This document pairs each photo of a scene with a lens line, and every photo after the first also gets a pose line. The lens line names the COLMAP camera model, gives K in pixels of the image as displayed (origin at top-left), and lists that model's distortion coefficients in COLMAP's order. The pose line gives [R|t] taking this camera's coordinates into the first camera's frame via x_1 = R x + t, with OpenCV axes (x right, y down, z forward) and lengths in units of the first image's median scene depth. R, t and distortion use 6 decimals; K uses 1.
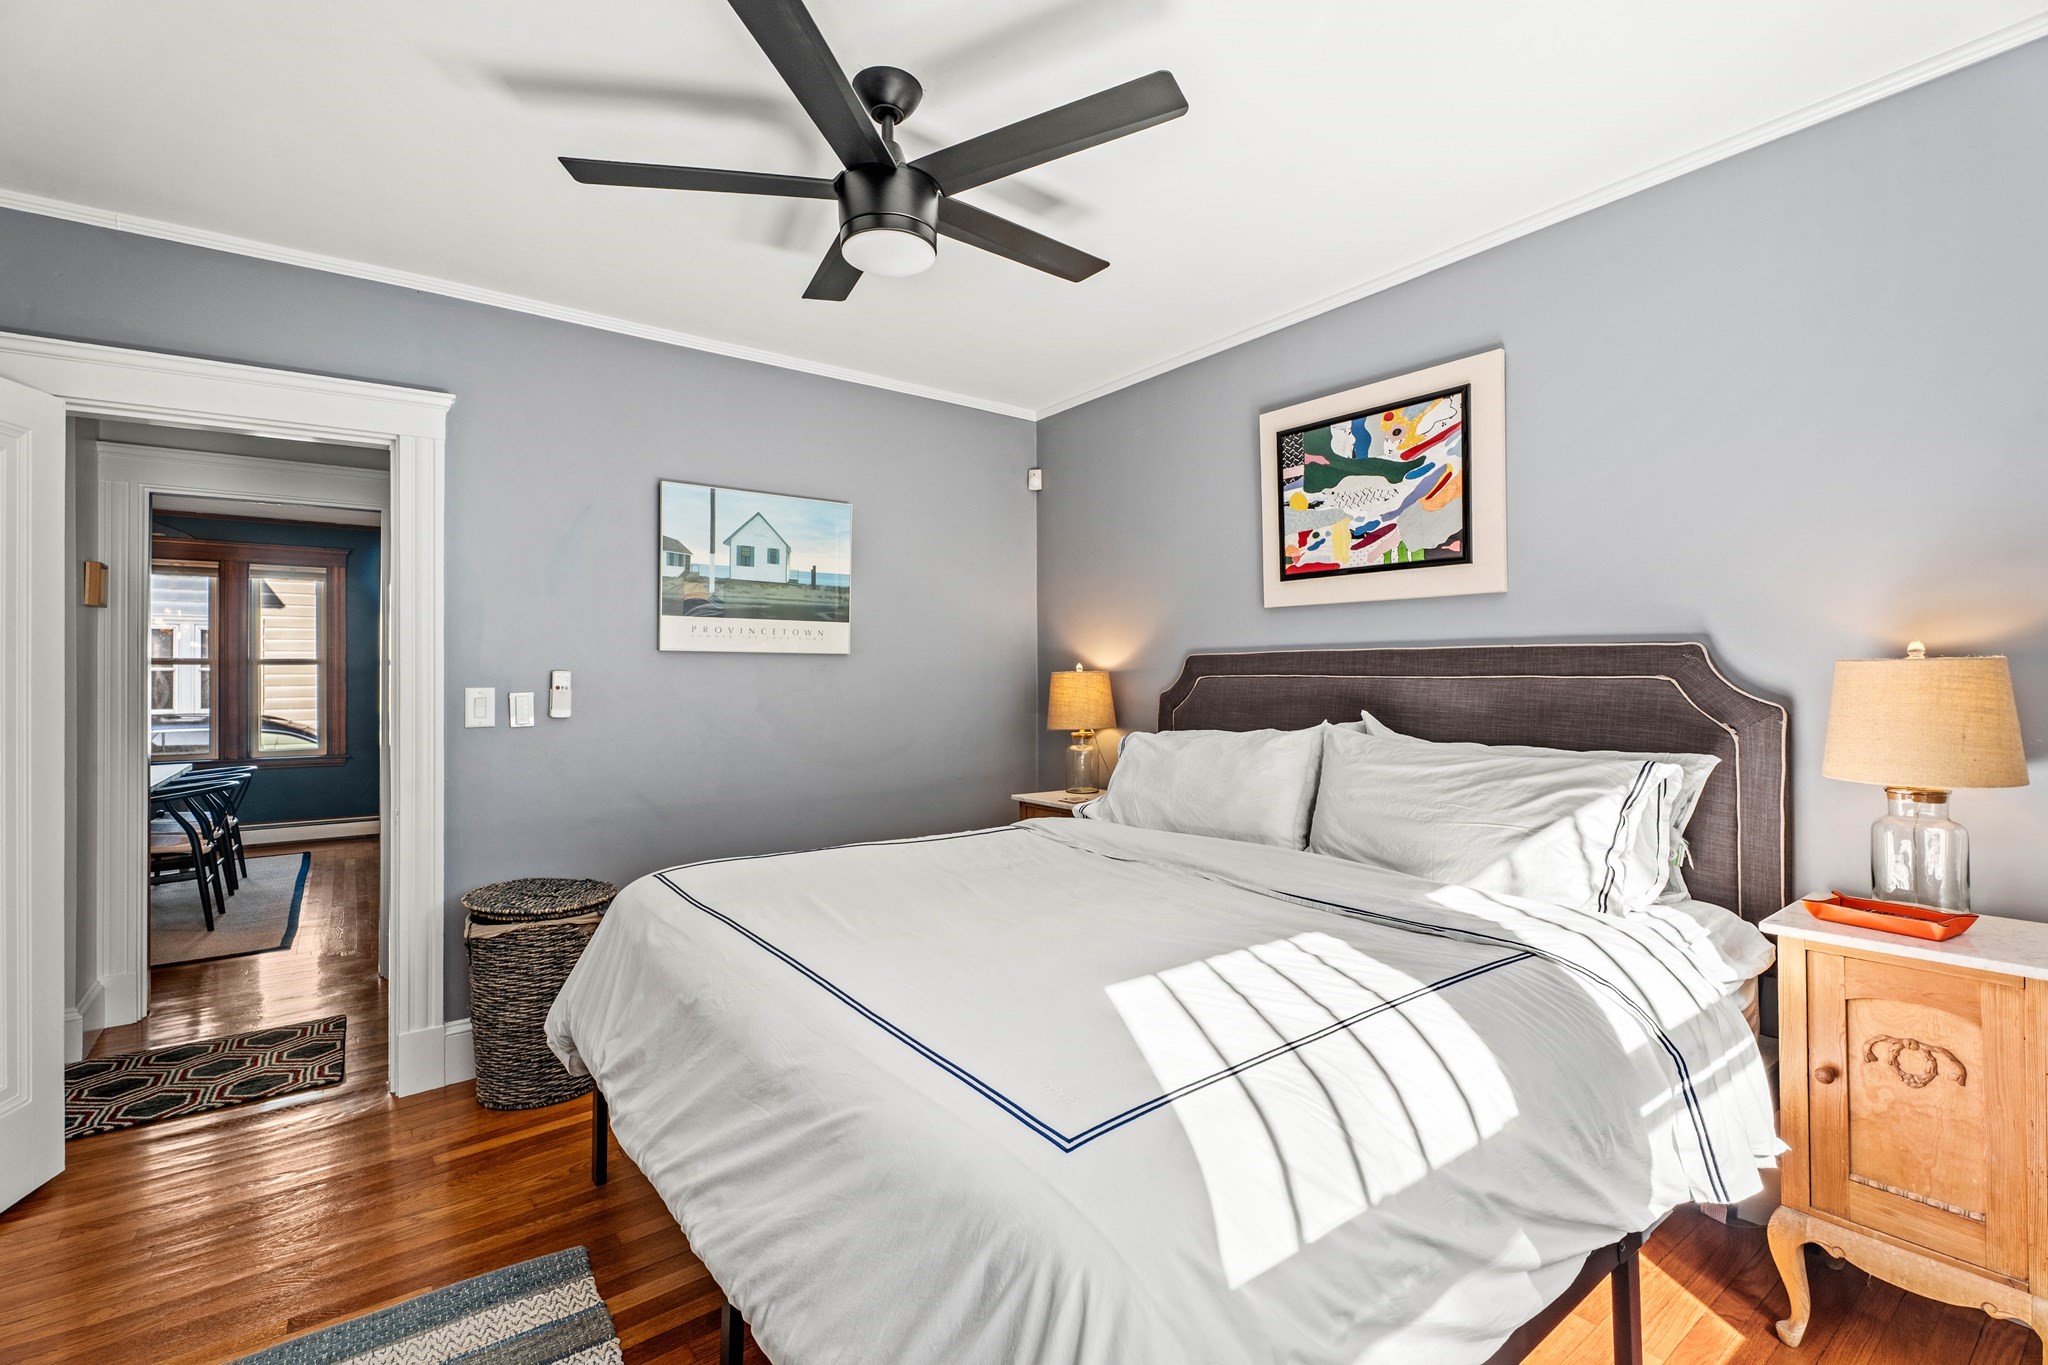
lens RADIAL K [[906.4, 0, 1025.6], [0, 906.4, 668.1], [0, 0, 1]] dist [-0.002075, -0.000400]
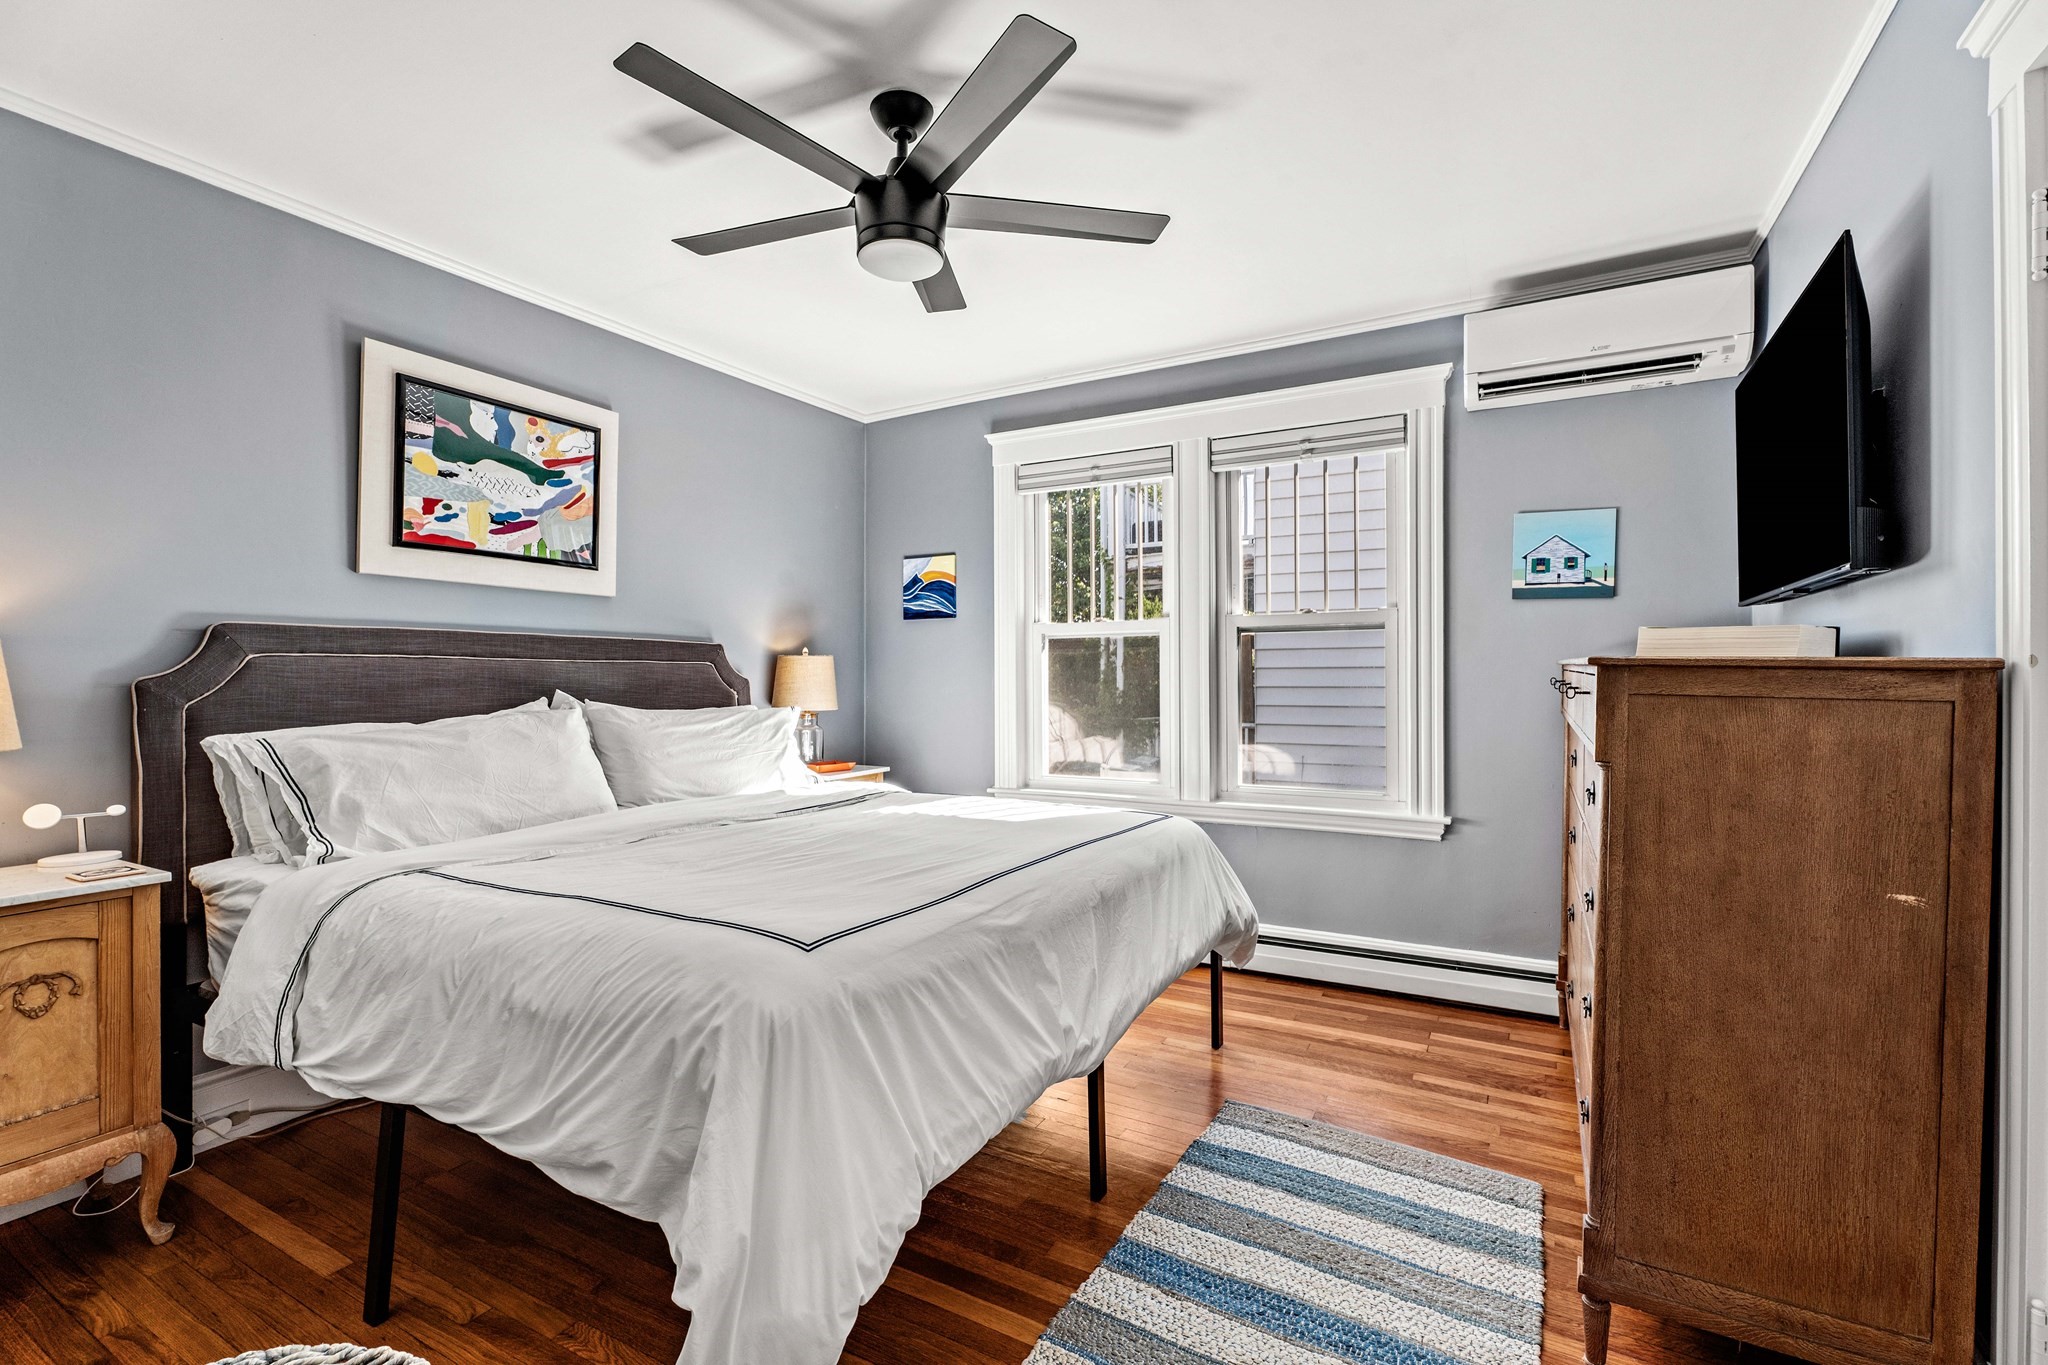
lens RADIAL K [[906.4, 0, 1019.2], [0, 906.4, 684.1], [0, 0, 1]] dist [-0.002075, -0.000400]
pose [[-0.404963, -0.000648, 0.914333, -0.820228], [-0.001480, 0.999999, 0.000053, 0.037233], [-0.914332, -0.001332, -0.404963, 0.890509]]
